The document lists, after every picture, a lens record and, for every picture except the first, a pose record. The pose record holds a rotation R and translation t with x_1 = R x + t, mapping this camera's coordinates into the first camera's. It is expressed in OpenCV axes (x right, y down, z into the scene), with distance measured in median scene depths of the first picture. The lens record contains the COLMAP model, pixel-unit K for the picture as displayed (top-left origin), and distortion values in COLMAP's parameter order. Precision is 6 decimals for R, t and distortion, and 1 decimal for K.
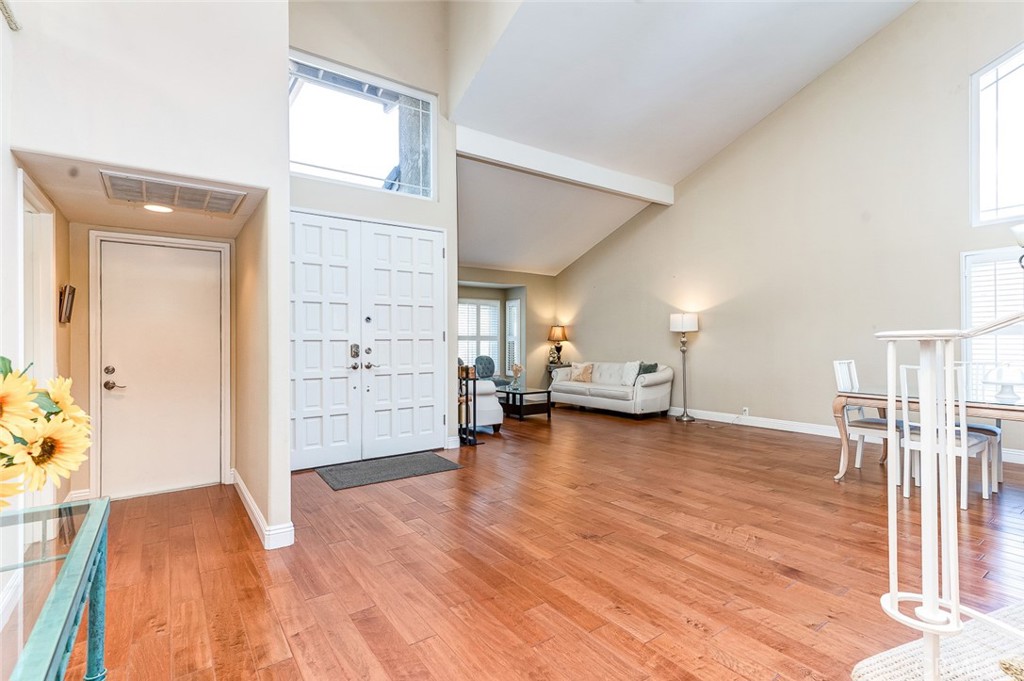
lens RADIAL K [[487.0, 0, 516.1], [0, 487.0, 339.8], [0, 0, 1]] dist [0.008344, -0.000236]
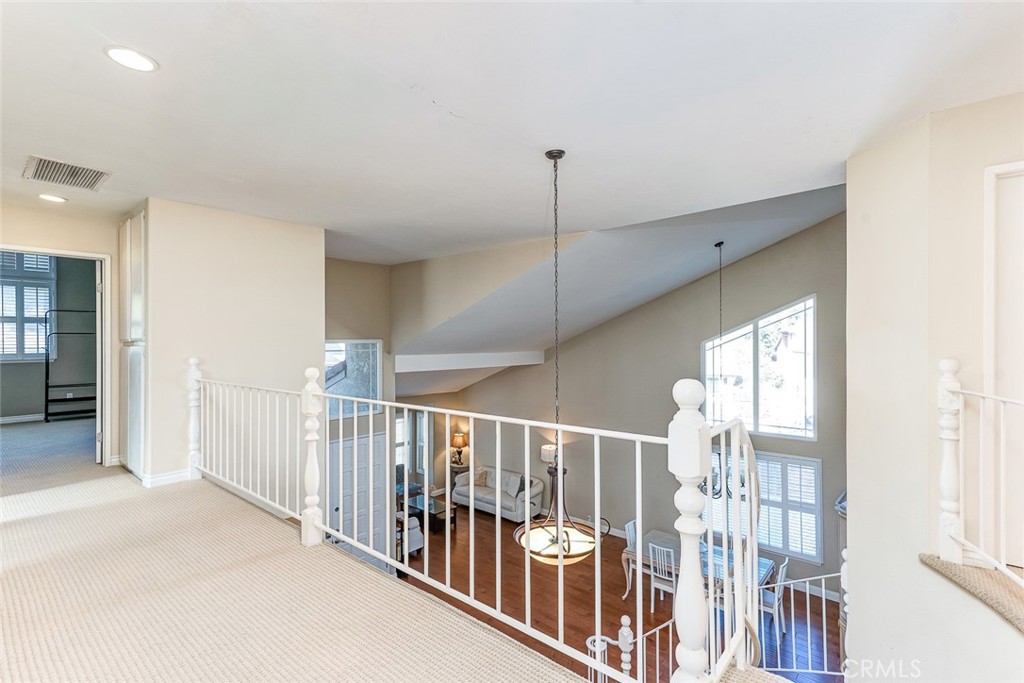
lens RADIAL K [[487.0, 0, 516.1], [0, 487.0, 340.8], [0, 0, 1]] dist [0.008344, -0.000236]
pose [[0.974323, 0.000047, 0.225155, -0.070907], [0.001037, 0.999988, -0.004699, -0.340419], [-0.225153, 0.004812, 0.974312, -0.347101]]
